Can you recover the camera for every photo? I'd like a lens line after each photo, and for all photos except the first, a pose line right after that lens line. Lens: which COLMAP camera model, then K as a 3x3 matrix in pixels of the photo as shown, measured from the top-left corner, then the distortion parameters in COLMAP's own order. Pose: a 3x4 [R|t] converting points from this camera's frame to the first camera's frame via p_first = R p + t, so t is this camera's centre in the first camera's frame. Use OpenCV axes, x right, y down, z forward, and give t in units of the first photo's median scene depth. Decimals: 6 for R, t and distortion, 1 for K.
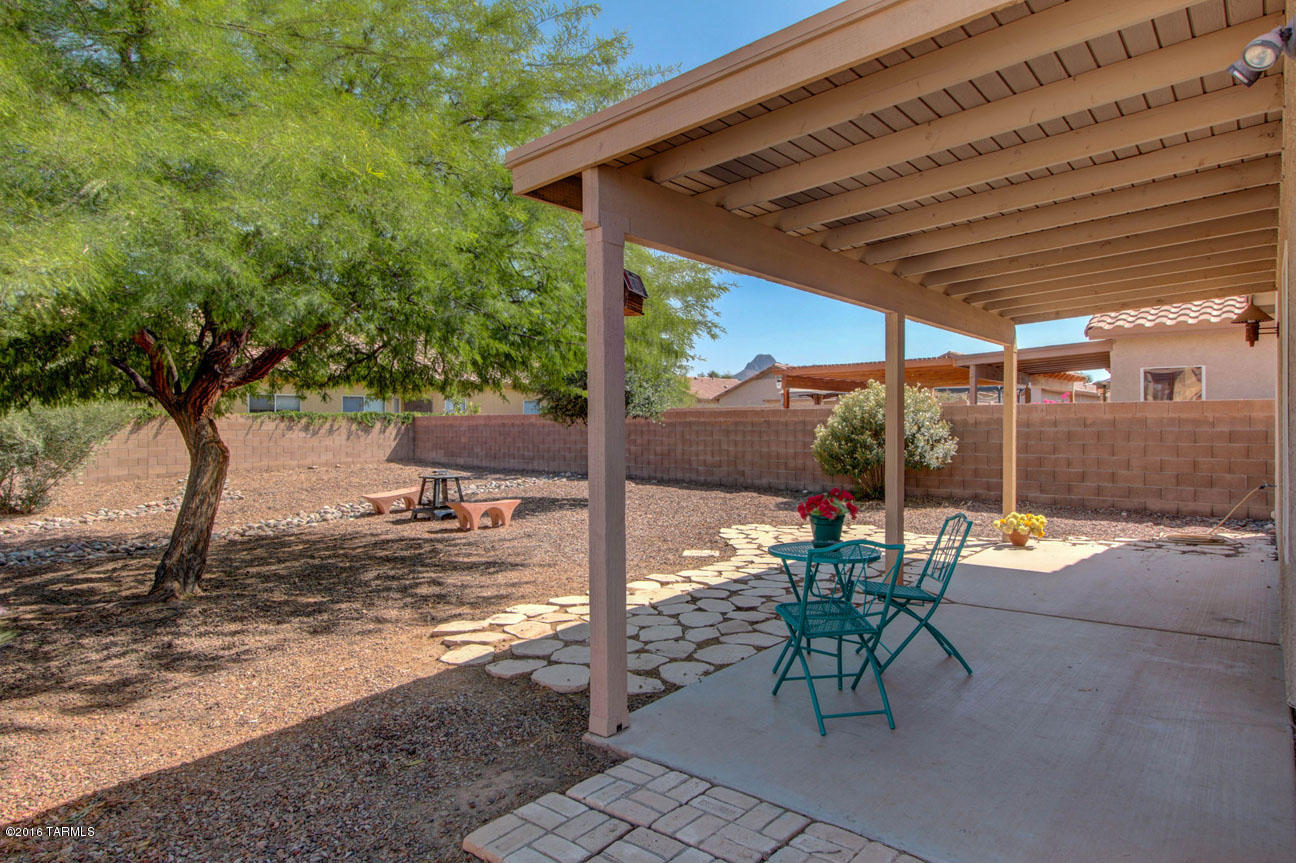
lens RADIAL K [[753.0, 0, 645.7], [0, 753.0, 430.6], [0, 0, 1]] dist [-0.001511, -0.000476]
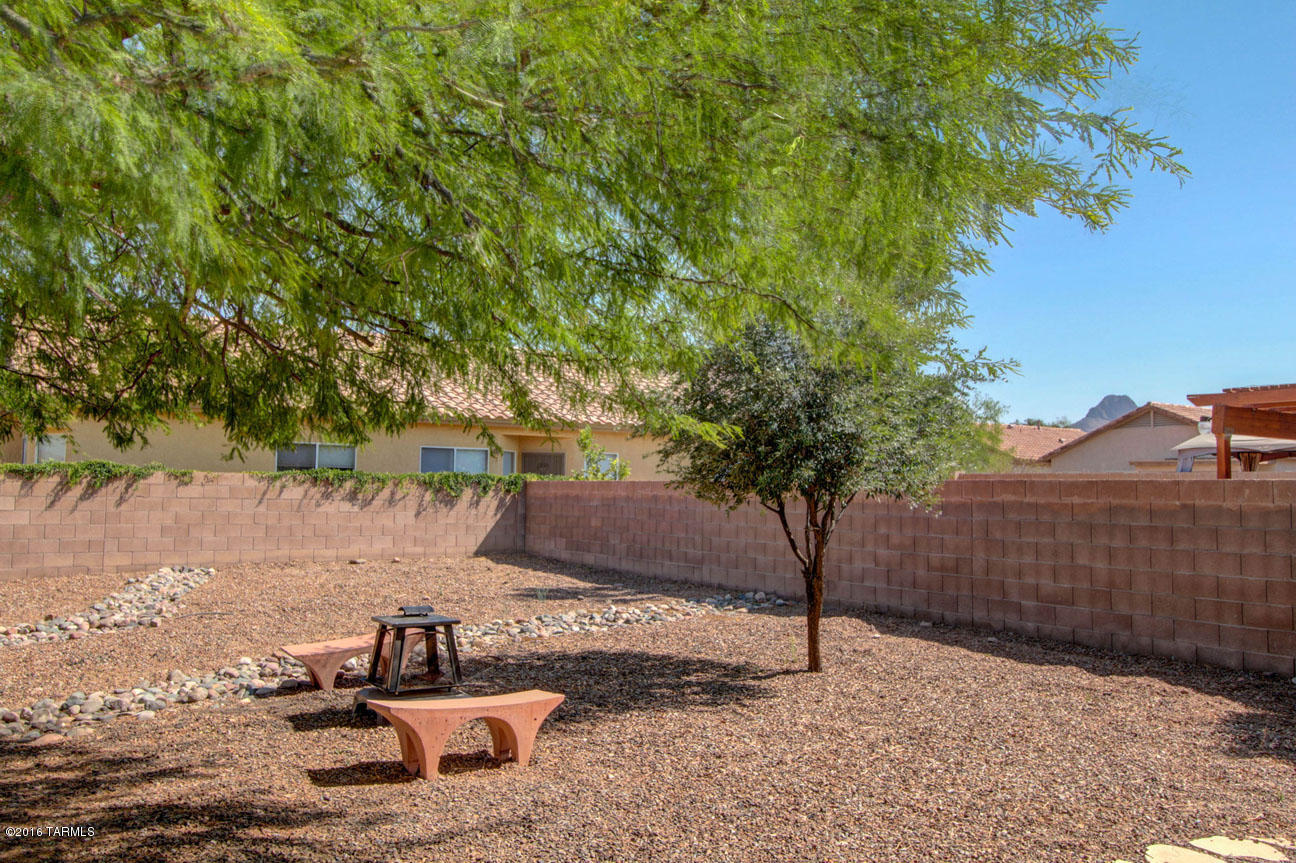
lens RADIAL K [[1045.8, 0, 649.5], [0, 1045.8, 429.5], [0, 0, 1]] dist [0.013535, 0.002540]
pose [[0.965187, 0.004496, -0.261522, 0.012264], [-0.022499, 0.997574, -0.065884, -0.007228], [0.260591, 0.069474, 0.962946, 0.229486]]
